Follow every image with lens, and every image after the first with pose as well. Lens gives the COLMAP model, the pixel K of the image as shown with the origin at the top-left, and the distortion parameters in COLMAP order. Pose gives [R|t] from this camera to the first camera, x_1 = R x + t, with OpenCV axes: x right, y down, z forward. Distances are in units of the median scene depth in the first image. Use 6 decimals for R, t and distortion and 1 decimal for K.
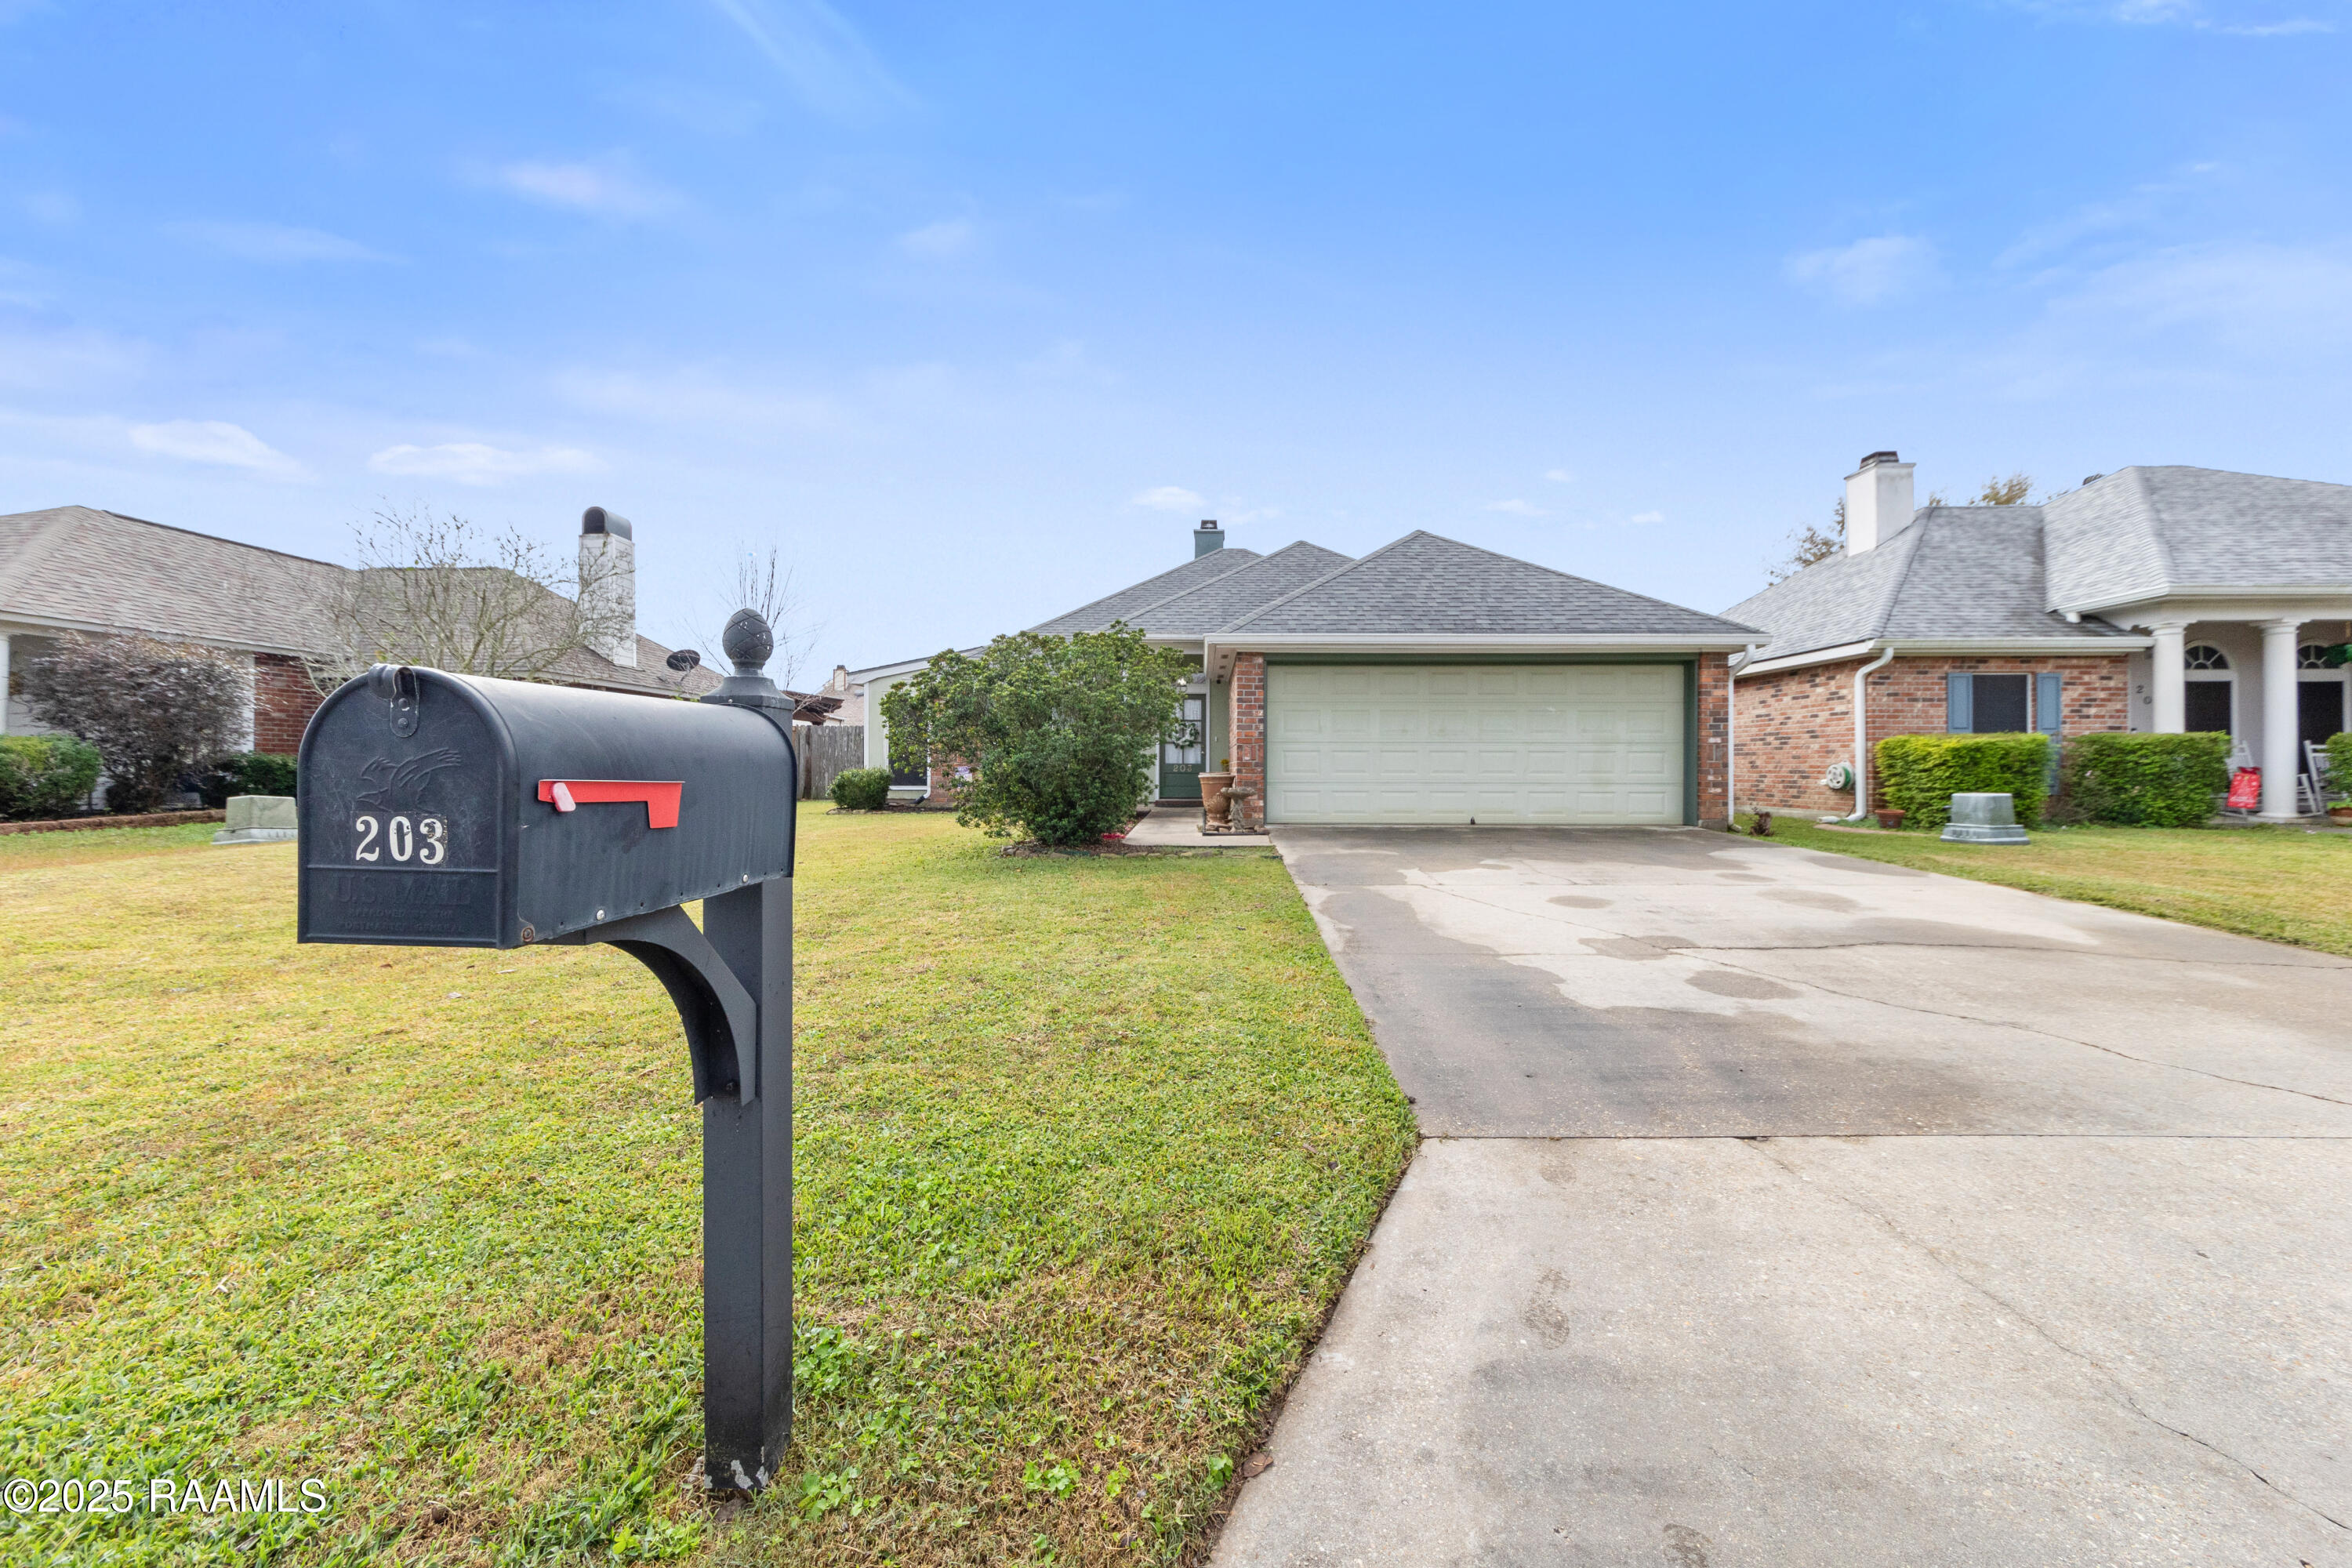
lens RADIAL K [[833.6, 0, 1171.2], [0, 833.6, 768.7], [0, 0, 1]] dist [0.001658, 0.001512]
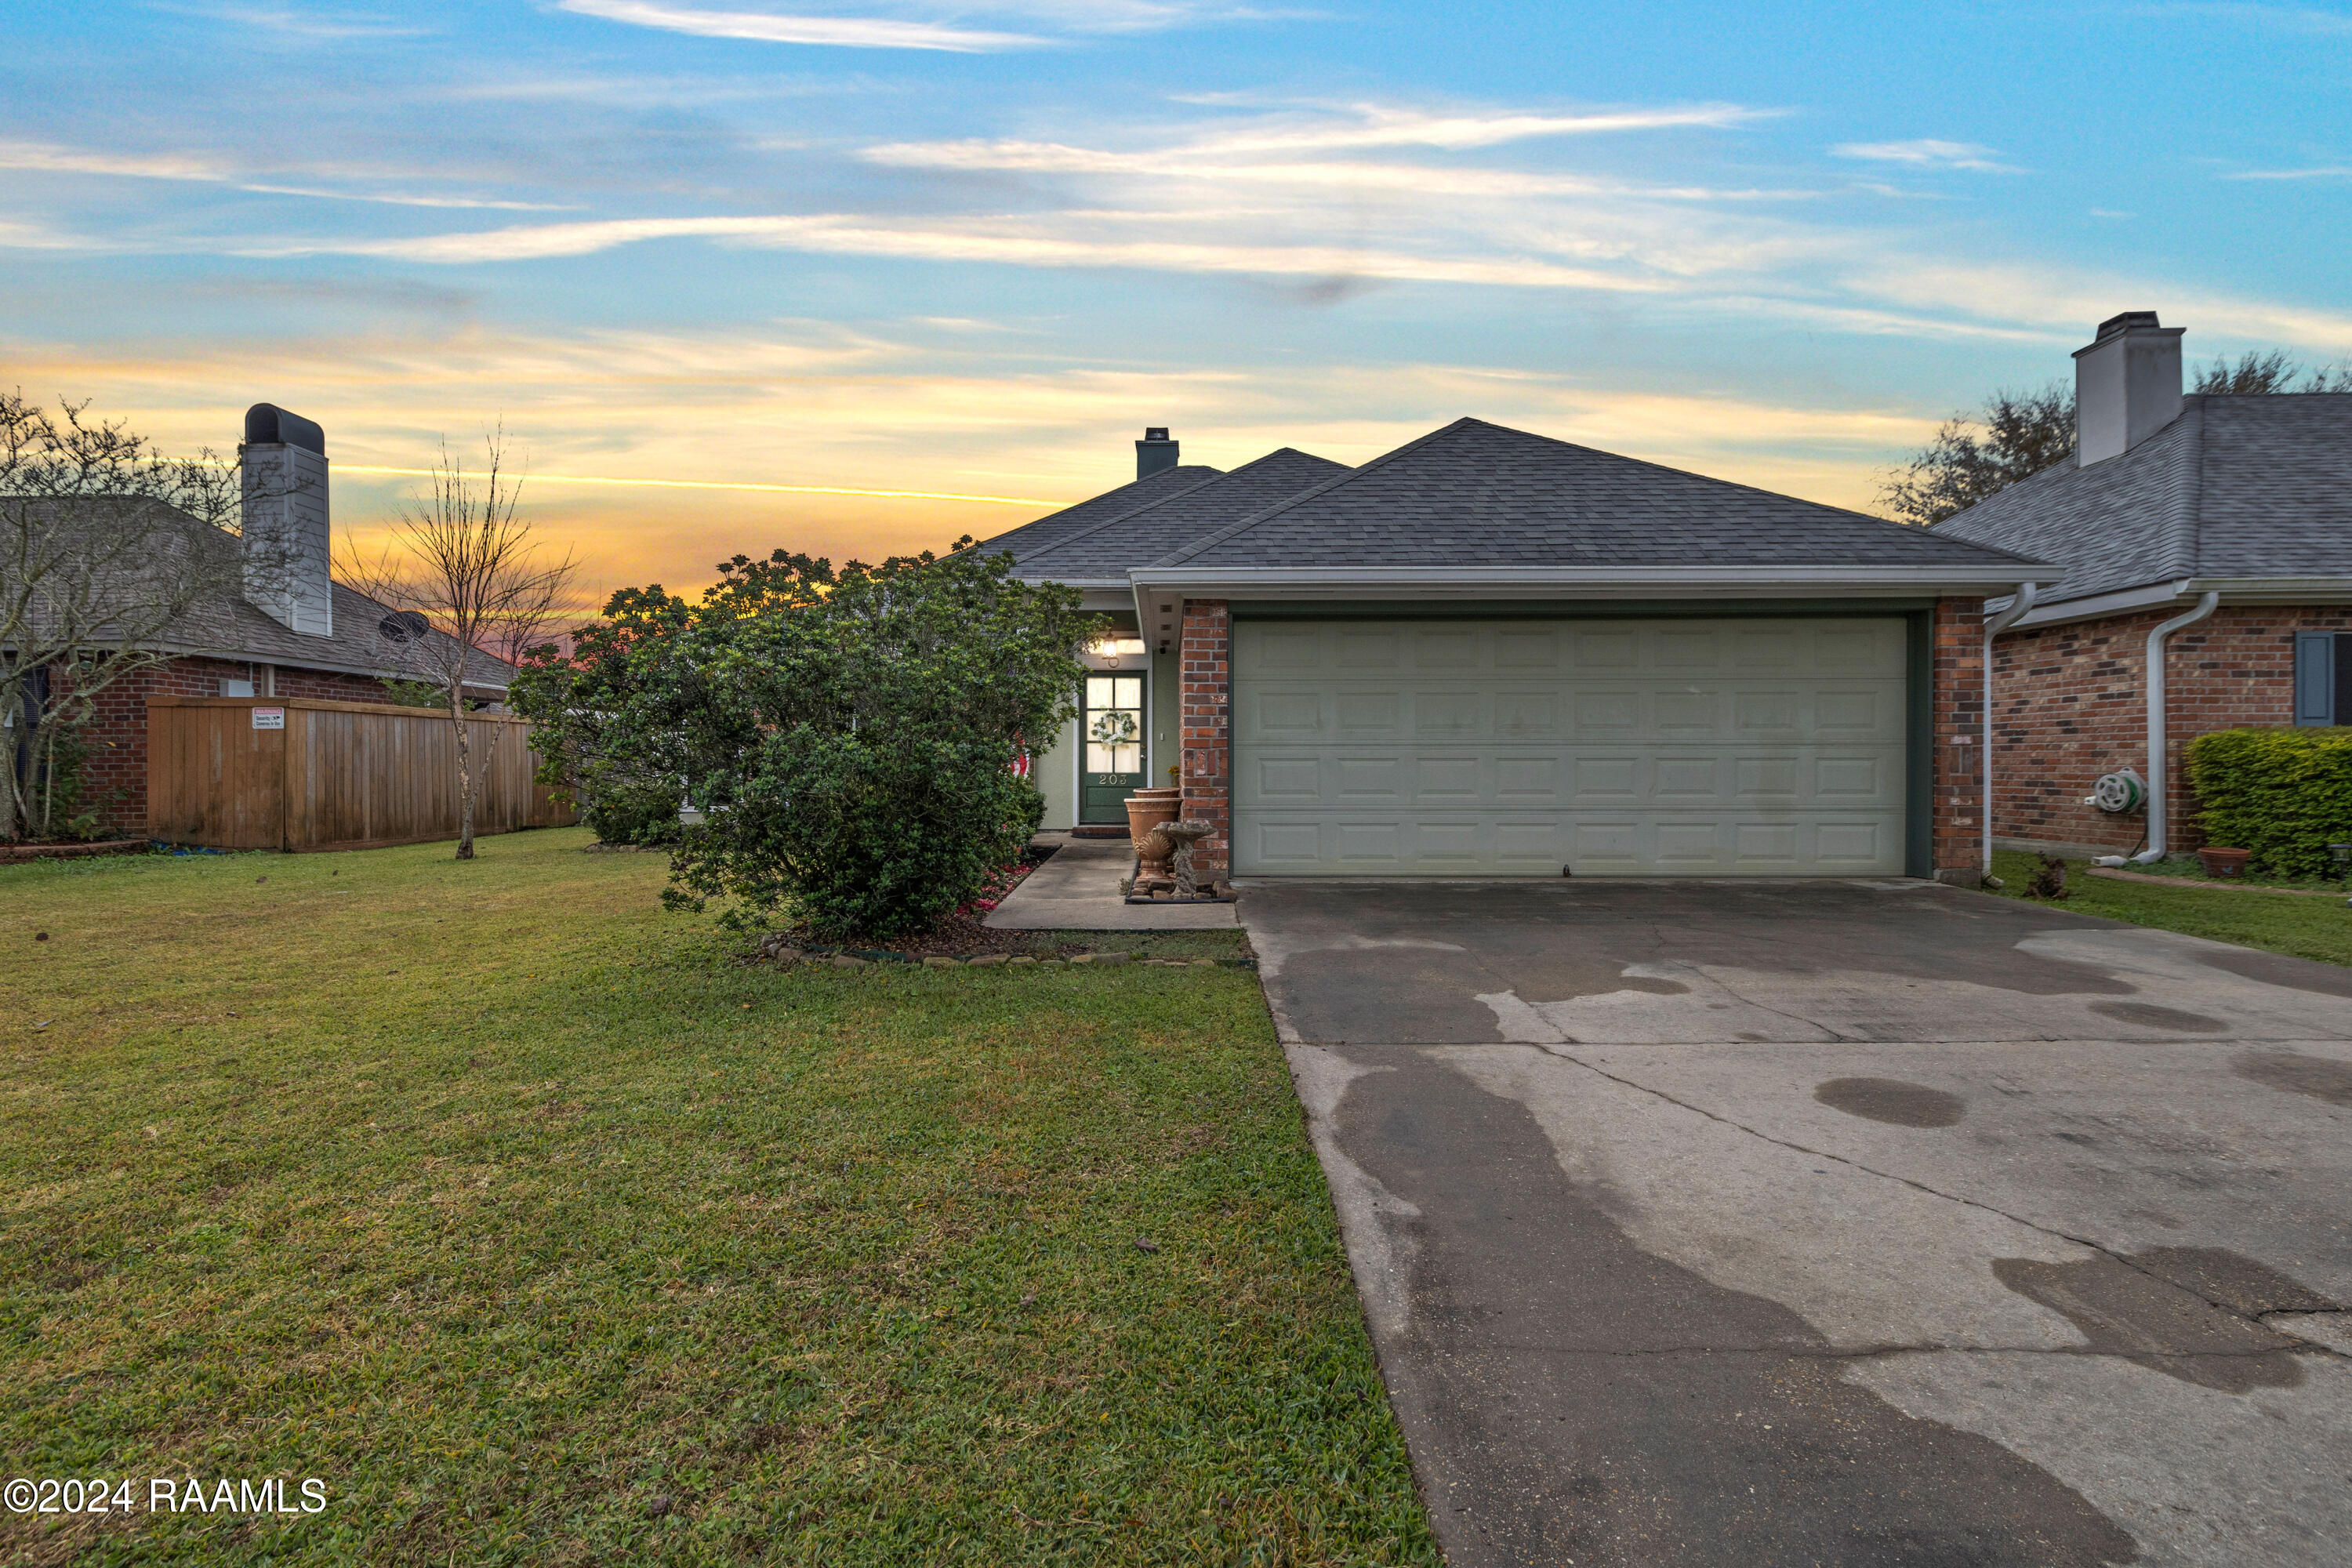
lens RADIAL K [[1035.0, 0, 1126.0], [0, 1035.0, 775.3], [0, 0, 1]] dist [-0.000292, -0.000015]
pose [[0.999991, -0.003932, 0.001397, 0.031478], [0.003920, 0.999958, 0.008325, -0.015202], [-0.001429, -0.008320, 0.999964, 0.216718]]
